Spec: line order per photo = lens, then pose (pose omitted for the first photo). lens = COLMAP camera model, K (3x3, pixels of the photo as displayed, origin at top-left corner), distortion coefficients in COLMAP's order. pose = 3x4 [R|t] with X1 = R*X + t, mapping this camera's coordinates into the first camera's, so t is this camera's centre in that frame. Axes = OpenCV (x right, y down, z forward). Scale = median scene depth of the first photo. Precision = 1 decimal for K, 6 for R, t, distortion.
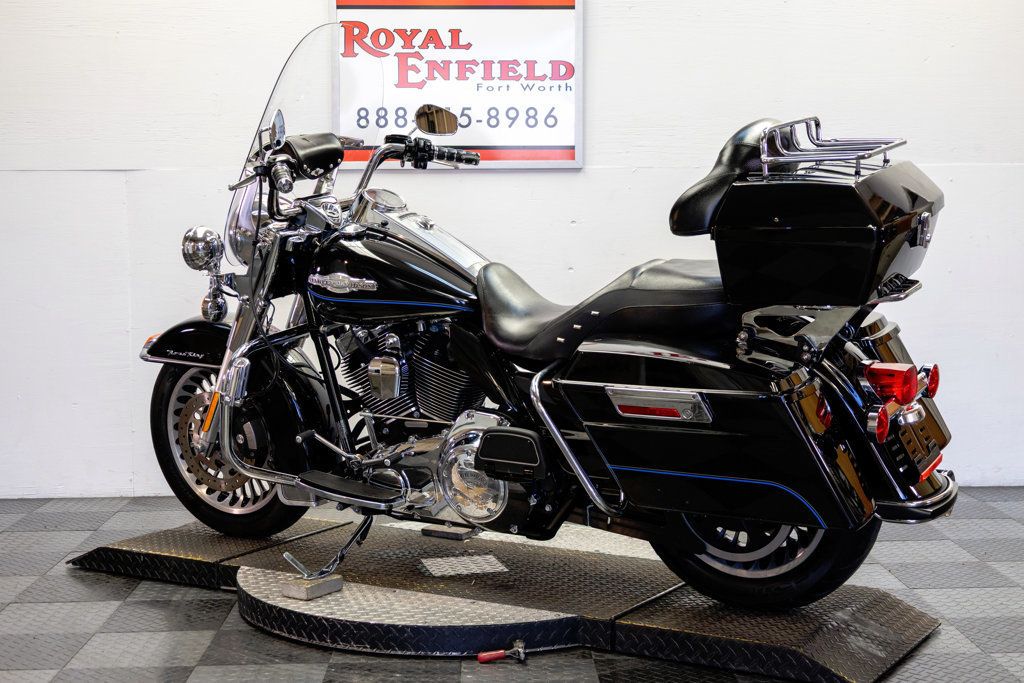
lens RADIAL K [[1548.5, 0, 512.0], [0, 1548.5, 341.5], [0, 0, 1]] dist [0.002901, -0.052592]
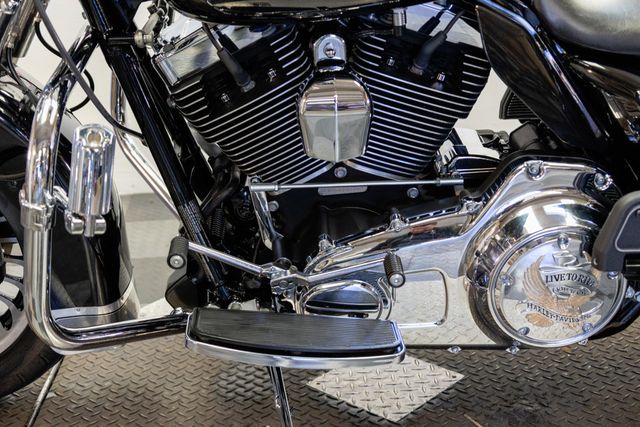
lens RADIAL K [[967.8, 0, 320.0], [0, 967.8, 213.5], [0, 0, 1]] dist [0.002901, -0.052592]
pose [[0.851422, -0.192948, 0.487700, -0.259257], [0.083034, 0.967733, 0.237903, -0.026192], [-0.517866, -0.162060, 0.839971, 0.726586]]
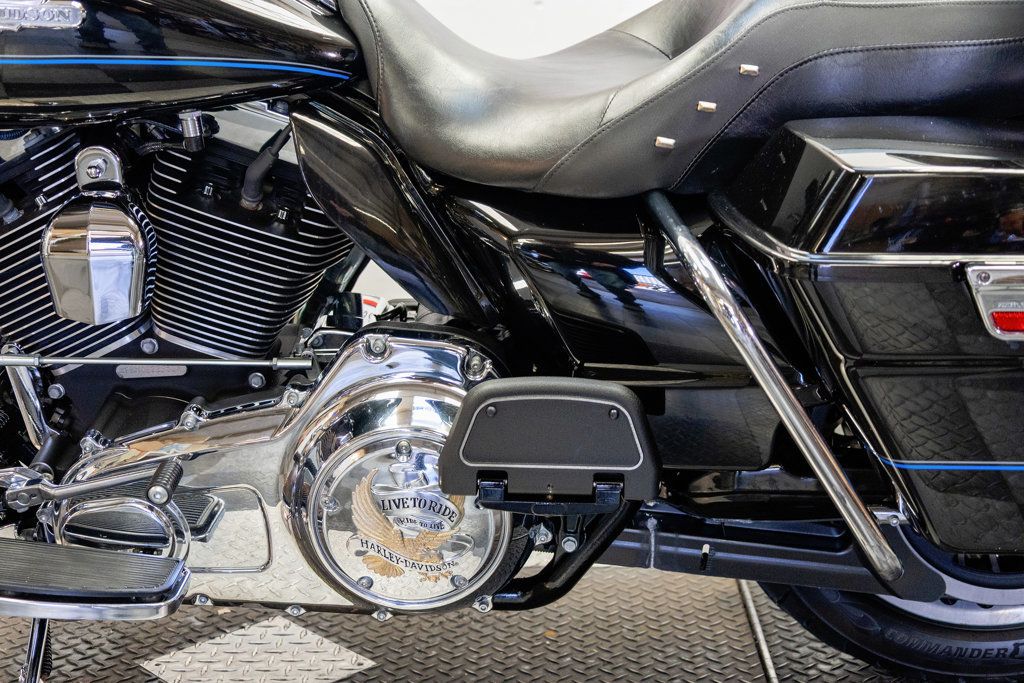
lens RADIAL K [[1548.5, 0, 512.0], [0, 1548.5, 341.5], [0, 0, 1]] dist [0.002901, -0.052592]
pose [[0.873304, -0.117276, 0.472850, -0.177343], [0.047918, 0.986564, 0.156188, -0.013218], [-0.484814, -0.113741, 0.867190, 0.629904]]
